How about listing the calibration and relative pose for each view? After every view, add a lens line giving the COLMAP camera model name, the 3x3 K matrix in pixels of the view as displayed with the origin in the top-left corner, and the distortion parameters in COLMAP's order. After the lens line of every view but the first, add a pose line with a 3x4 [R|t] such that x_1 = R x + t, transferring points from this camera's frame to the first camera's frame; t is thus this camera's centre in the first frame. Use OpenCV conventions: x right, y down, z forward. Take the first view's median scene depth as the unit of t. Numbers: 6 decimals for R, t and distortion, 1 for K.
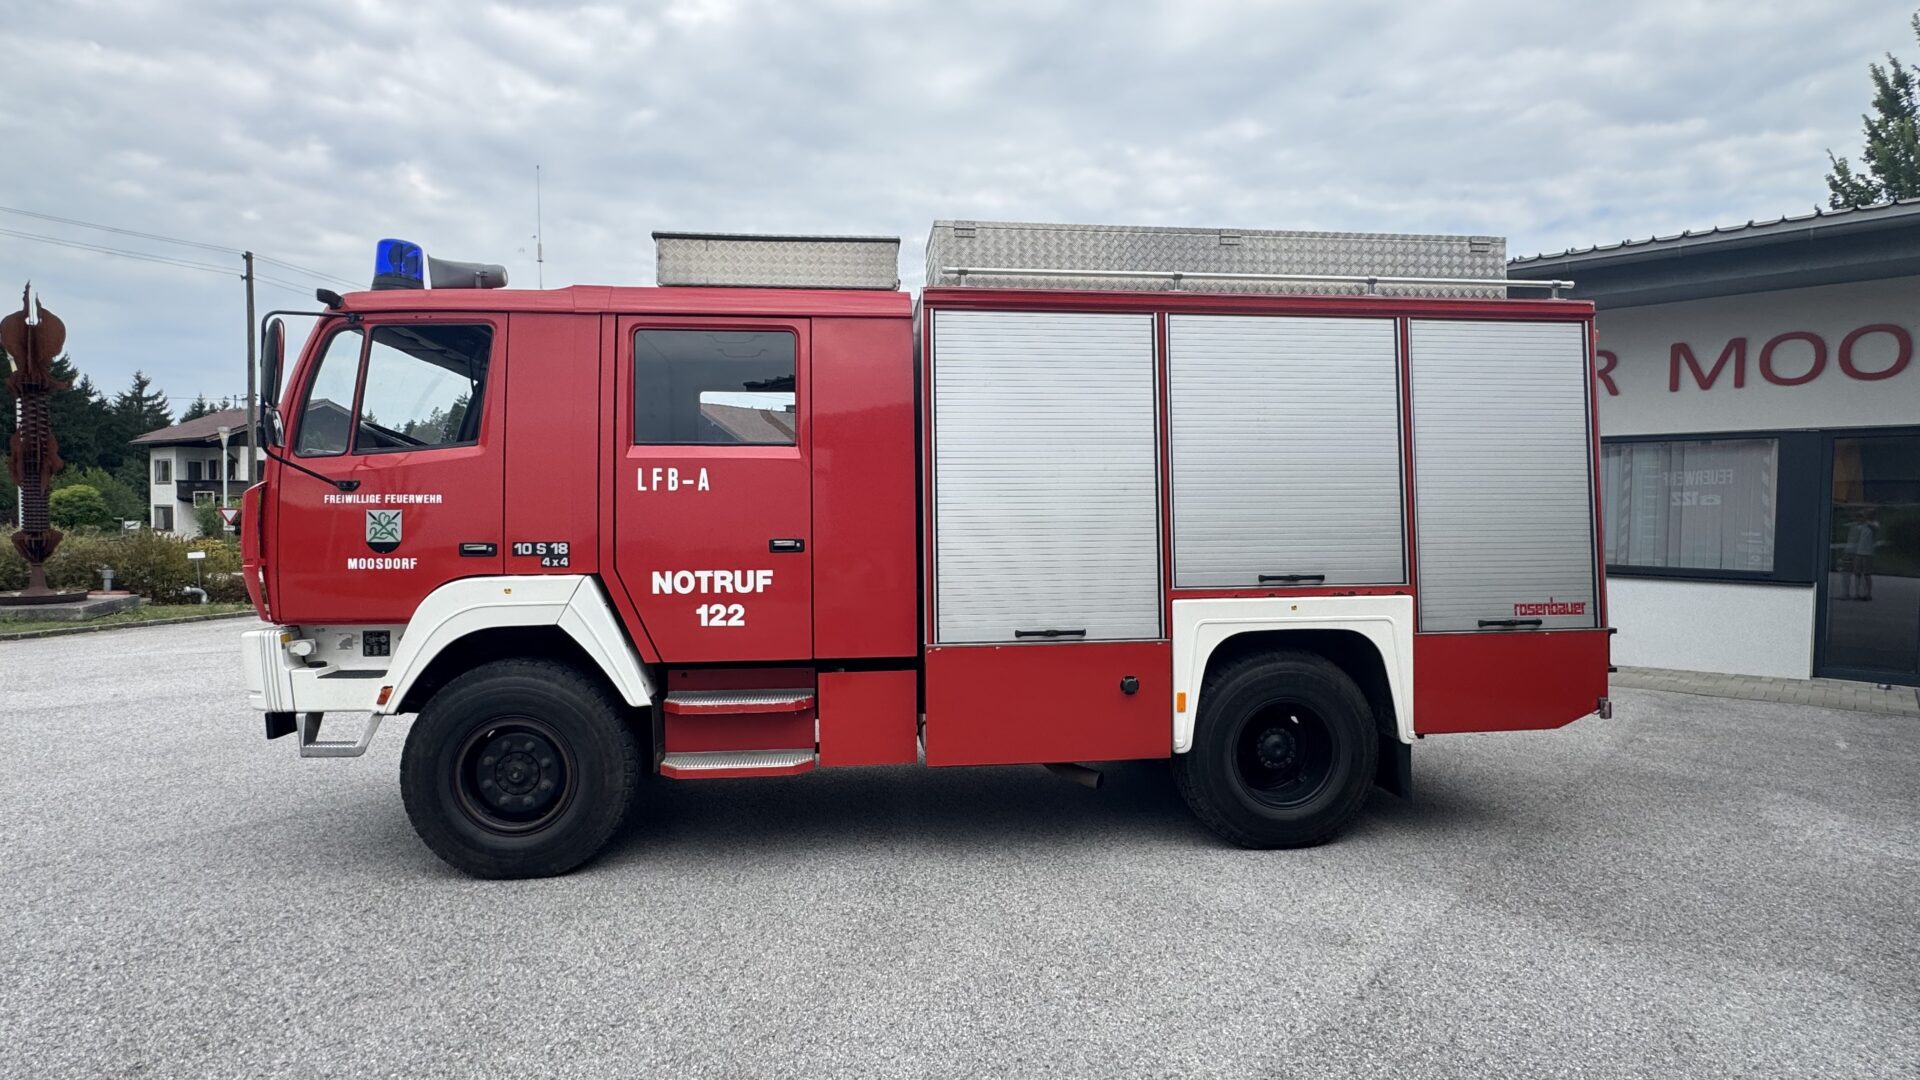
lens RADIAL K [[944.3, 0, 952.3], [0, 944.3, 539.2], [0, 0, 1]] dist [-0.002920, 0.000714]
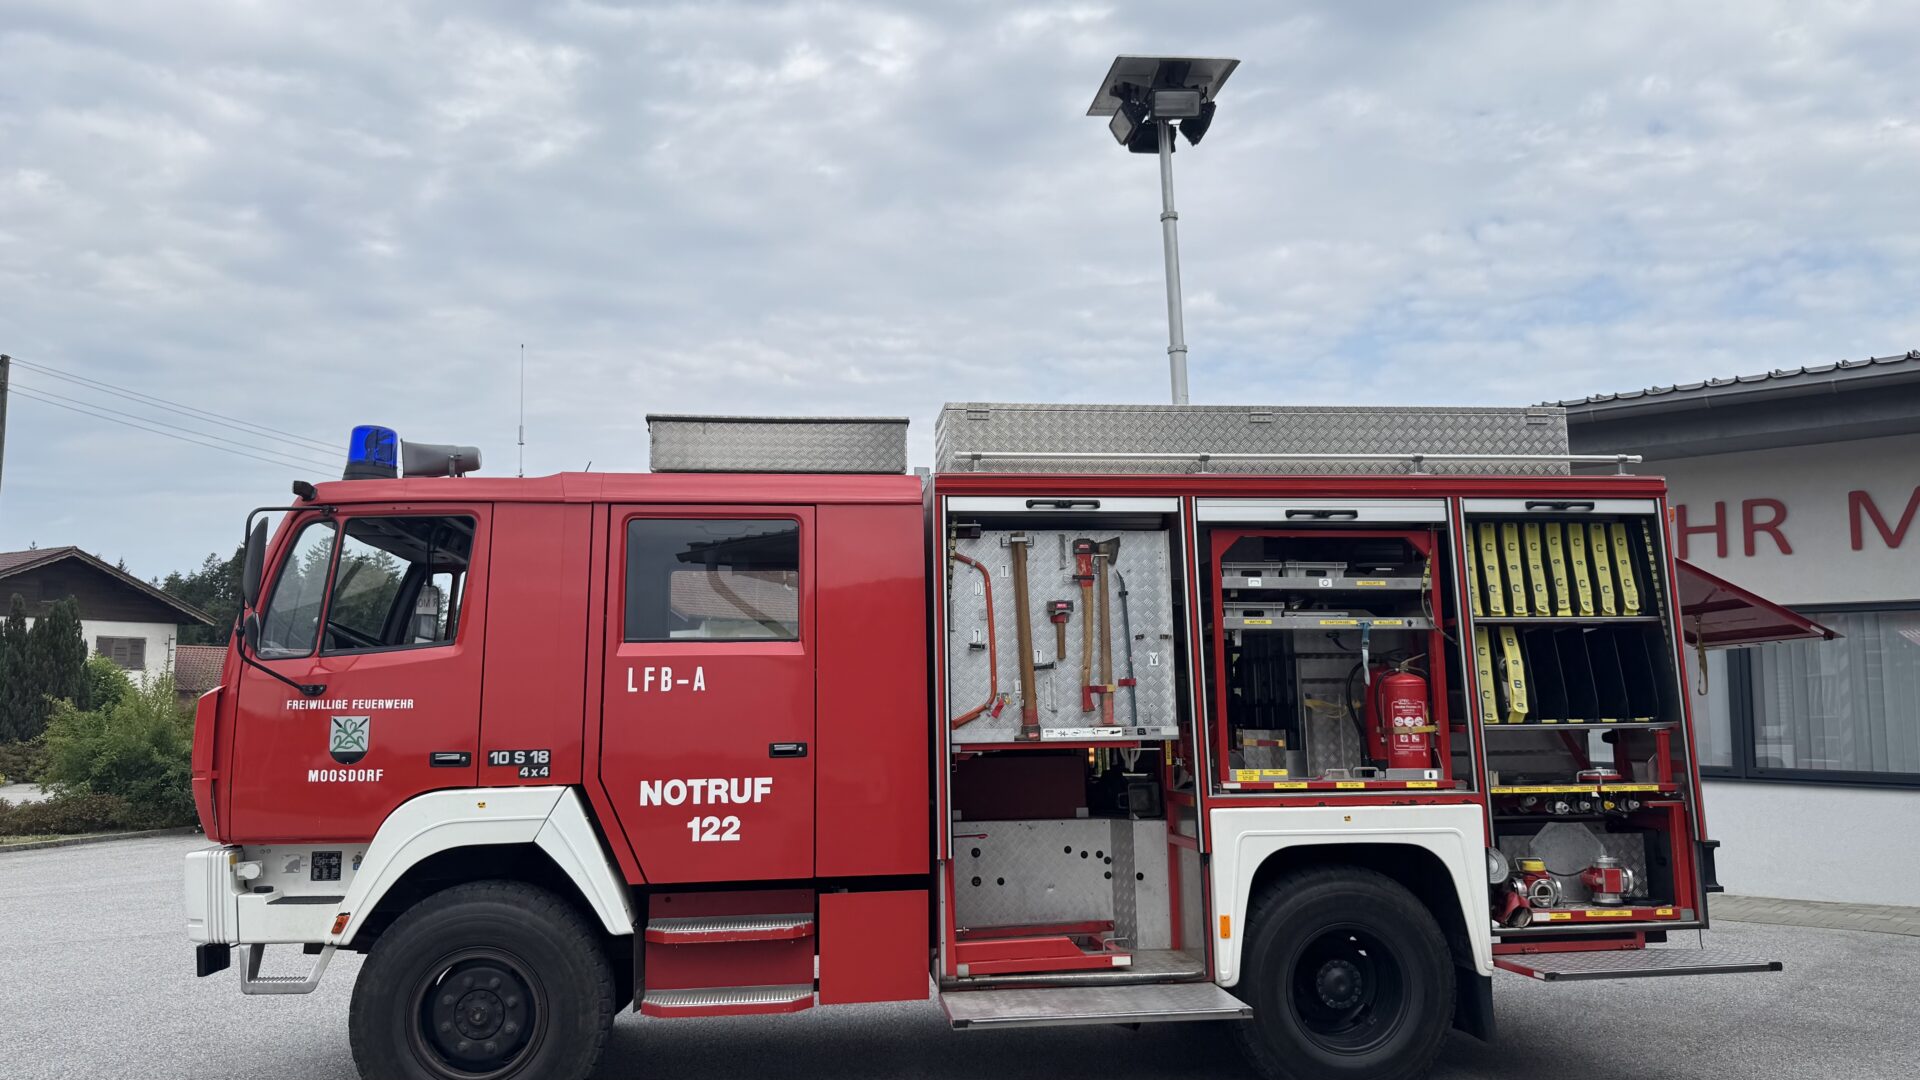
lens RADIAL K [[1345.1, 0, 960.0], [0, 1345.1, 540.0], [0, 0, 1]] dist [0.170339, -0.370105]
pose [[0.999959, -0.005376, 0.007257, -0.015988], [0.006372, 0.989413, -0.144990, -0.003517], [-0.006401, 0.145030, 0.989407, -0.341332]]
